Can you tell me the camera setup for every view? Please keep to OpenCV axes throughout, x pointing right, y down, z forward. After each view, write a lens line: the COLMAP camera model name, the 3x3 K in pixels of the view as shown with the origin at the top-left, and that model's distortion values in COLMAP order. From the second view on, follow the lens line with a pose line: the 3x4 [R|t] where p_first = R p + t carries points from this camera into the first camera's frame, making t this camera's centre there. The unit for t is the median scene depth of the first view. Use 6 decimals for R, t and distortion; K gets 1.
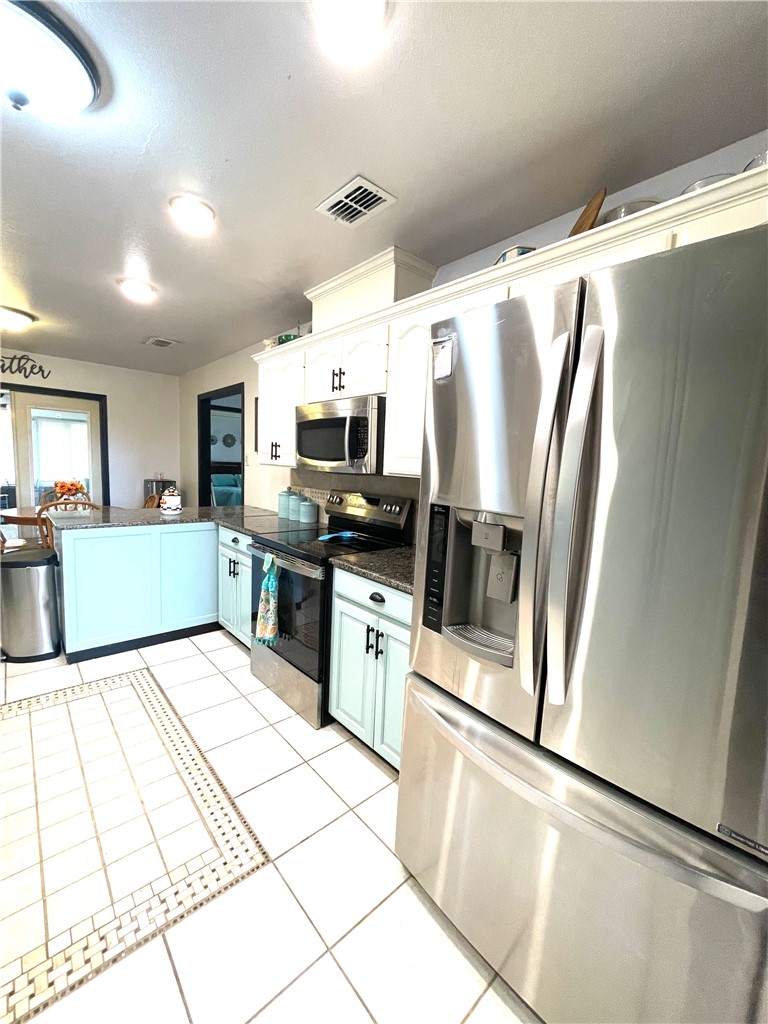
lens RADIAL K [[414.8, 0, 384.2], [0, 414.8, 513.1], [0, 0, 1]] dist [0.000936, 0.000018]
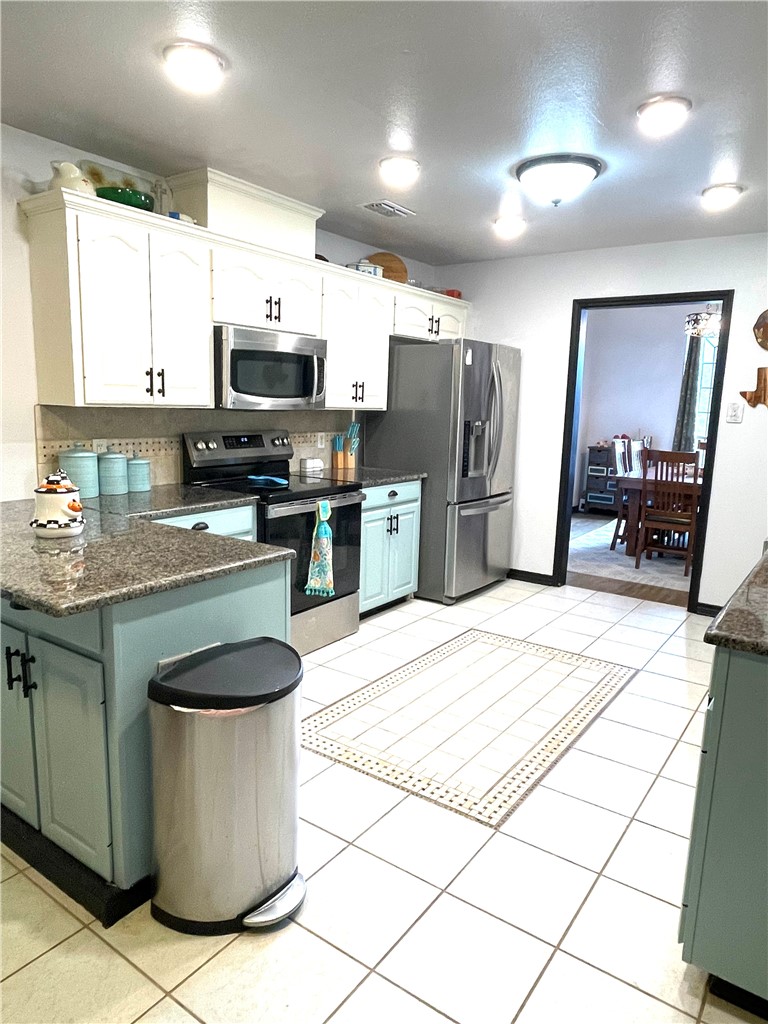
lens RADIAL K [[669.7, 0, 385.0], [0, 669.7, 513.4], [0, 0, 1]] dist [-0.002049, -0.000503]
pose [[-0.214413, -0.222179, 0.951138, -1.723496], [0.067508, 0.968086, 0.241357, -0.228943], [-0.974407, 0.115960, -0.192572, 1.125893]]
